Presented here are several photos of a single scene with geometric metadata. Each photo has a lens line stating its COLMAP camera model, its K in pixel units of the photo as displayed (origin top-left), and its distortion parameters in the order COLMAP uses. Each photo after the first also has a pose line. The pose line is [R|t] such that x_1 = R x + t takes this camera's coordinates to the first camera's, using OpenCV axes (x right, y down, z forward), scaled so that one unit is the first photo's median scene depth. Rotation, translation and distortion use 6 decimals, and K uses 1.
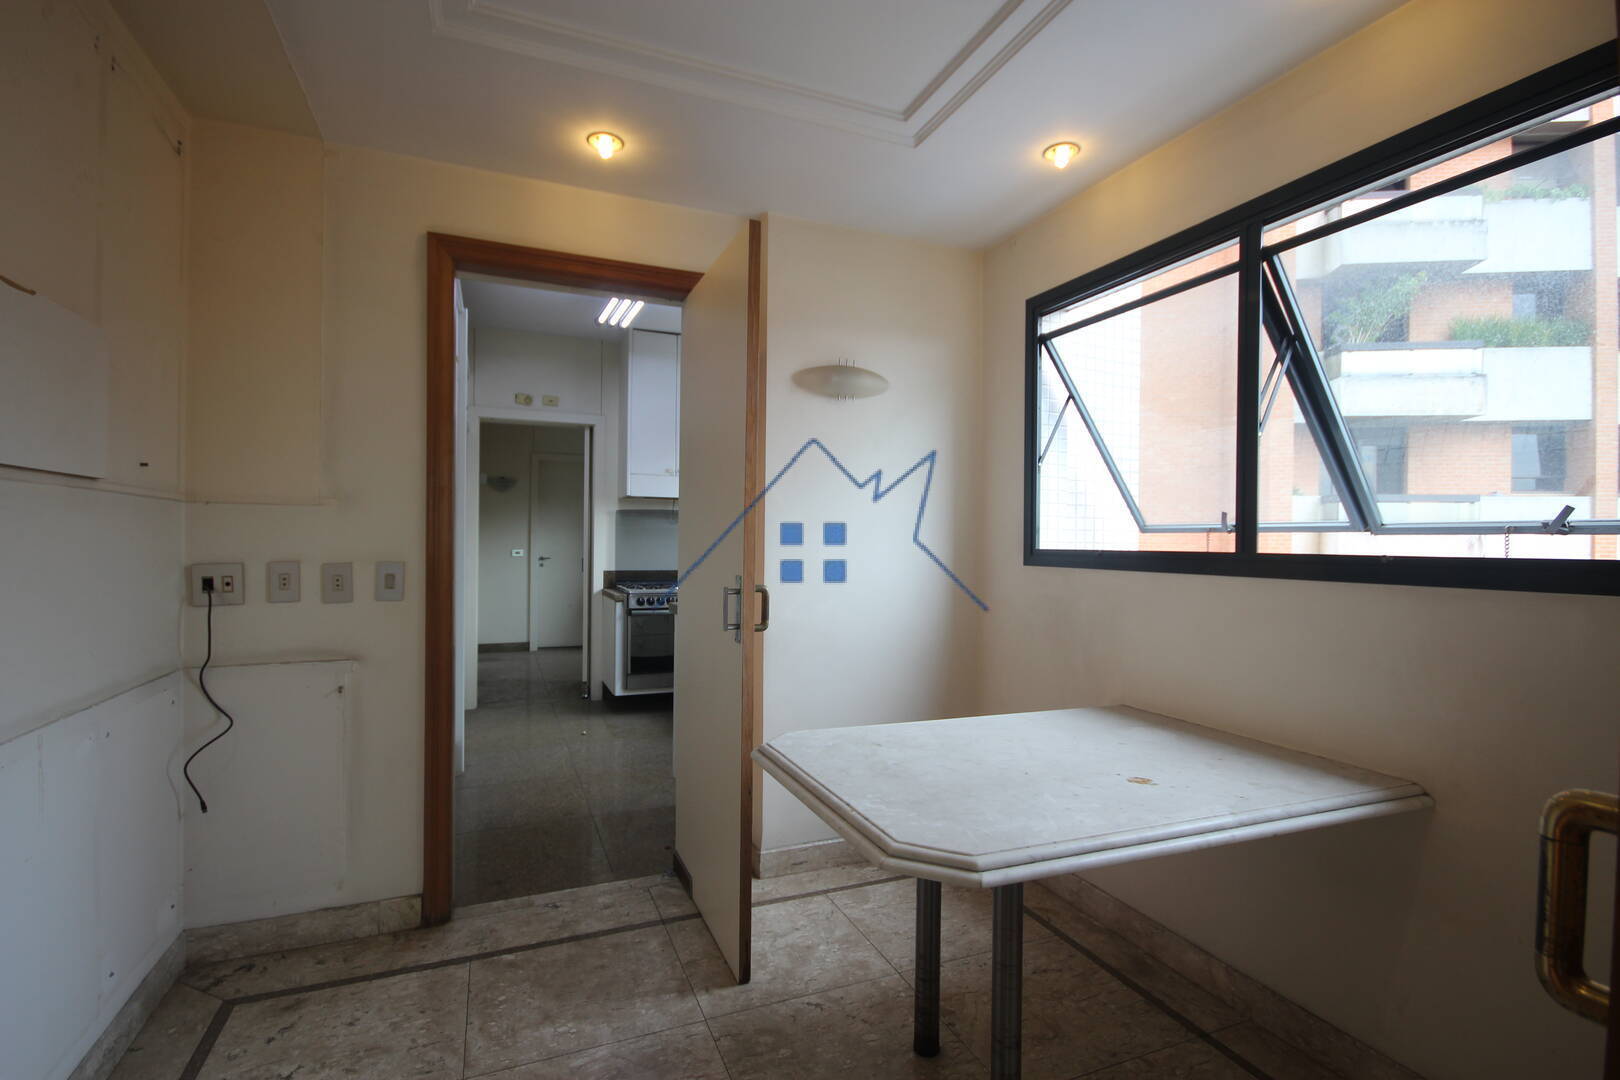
lens RADIAL K [[747.2, 0, 804.6], [0, 747.2, 537.3], [0, 0, 1]] dist [0.002519, -0.000112]
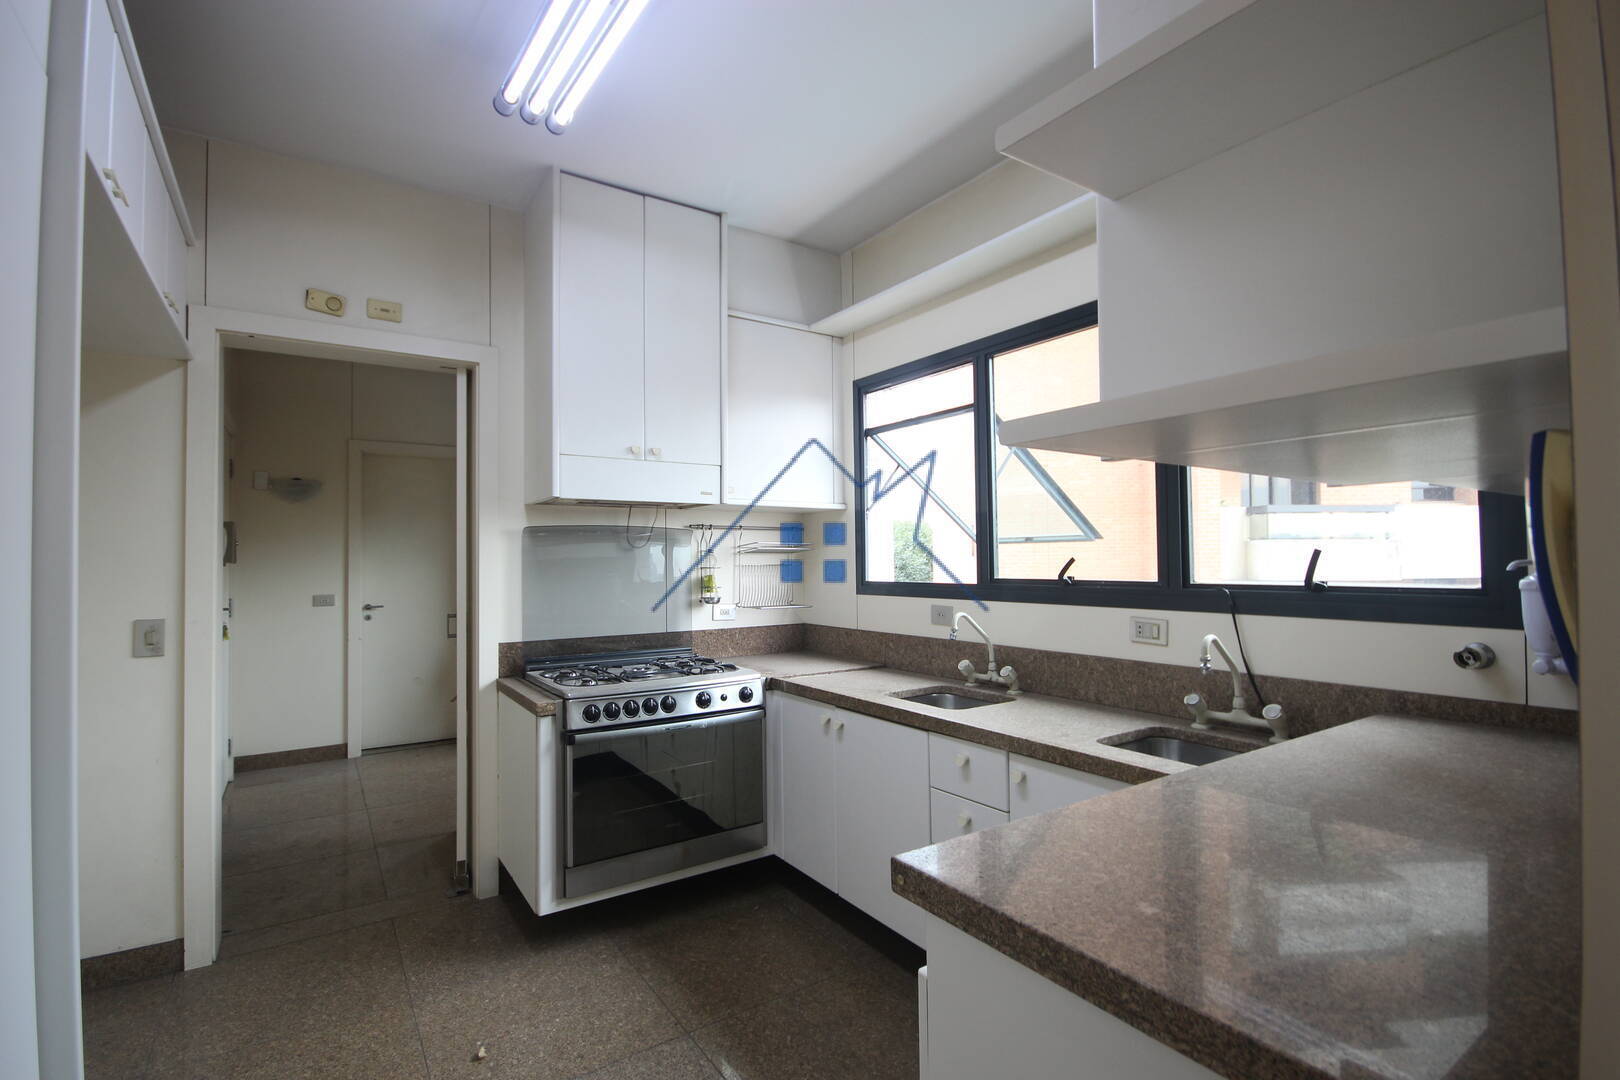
lens RADIAL K [[747.2, 0, 814.2], [0, 747.2, 540.3], [0, 0, 1]] dist [0.002519, -0.000112]
pose [[0.979958, -0.015701, 0.198583, -0.164949], [0.019895, 0.999619, -0.019143, -0.013463], [-0.198207, 0.022710, 0.979897, 0.470722]]
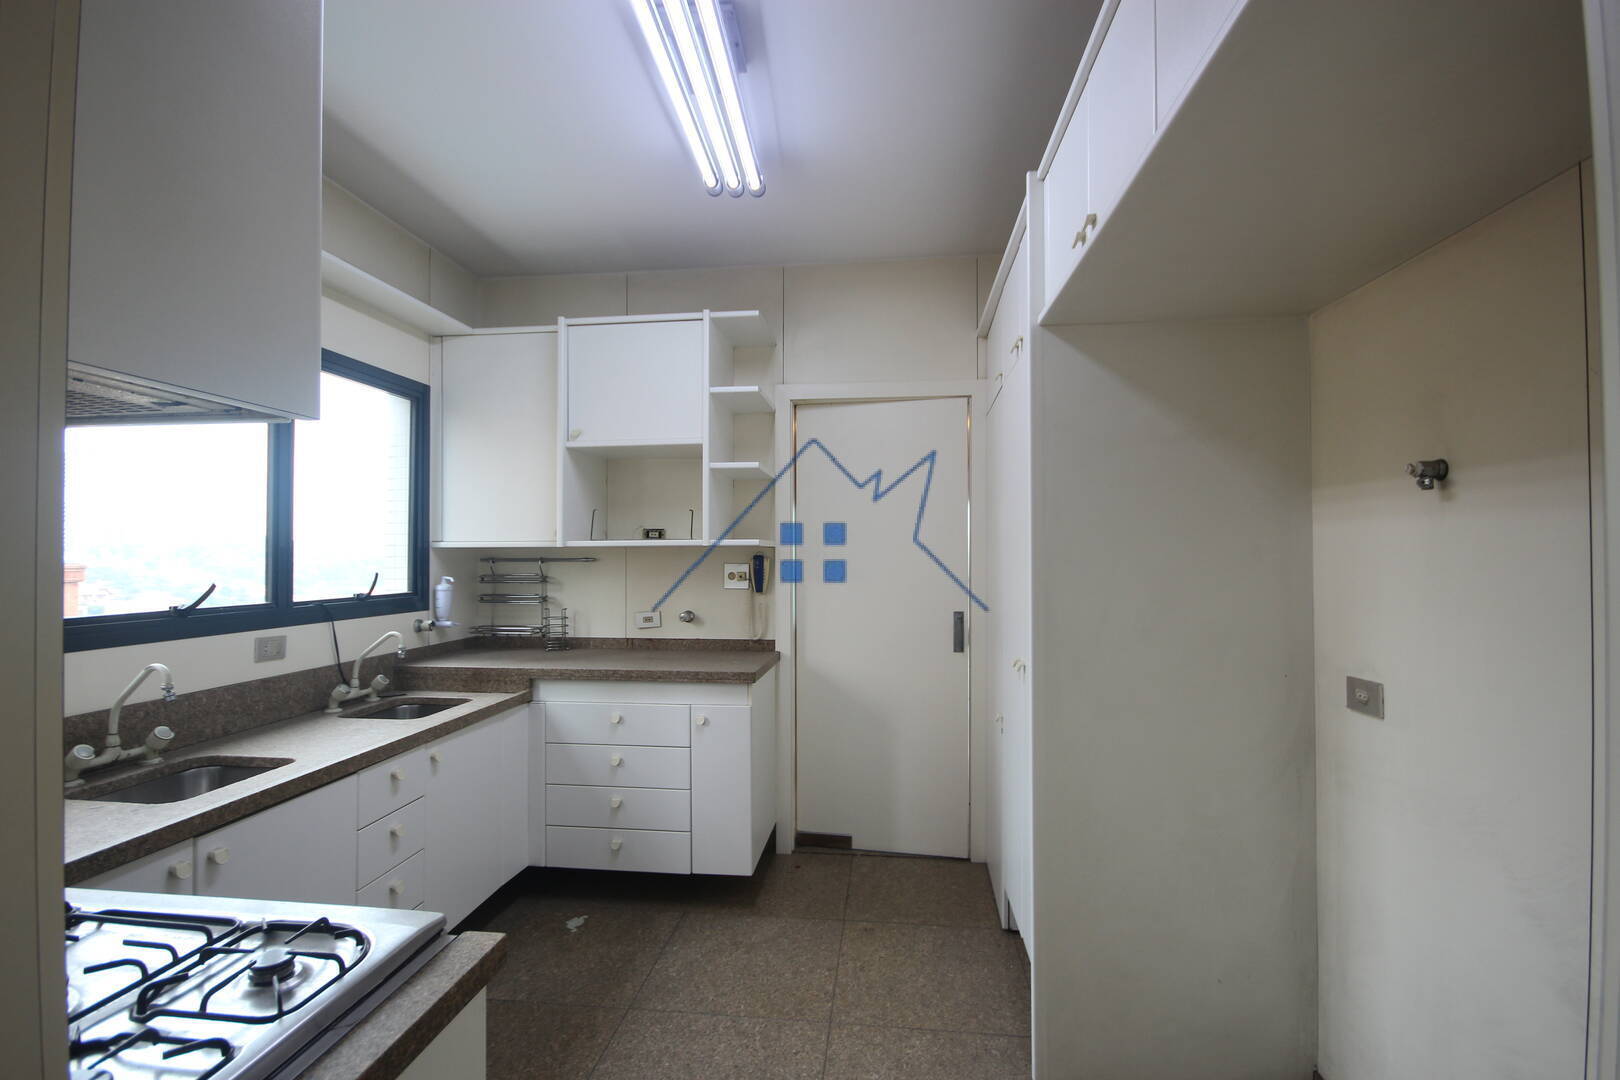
lens RADIAL K [[747.2, 0, 804.3], [0, 747.2, 545.6], [0, 0, 1]] dist [0.002519, -0.000112]
pose [[-0.871076, -0.002737, 0.491141, -1.962698], [-0.009176, 0.999901, -0.010703, -0.118704], [-0.491063, -0.013830, -0.871014, 5.037677]]
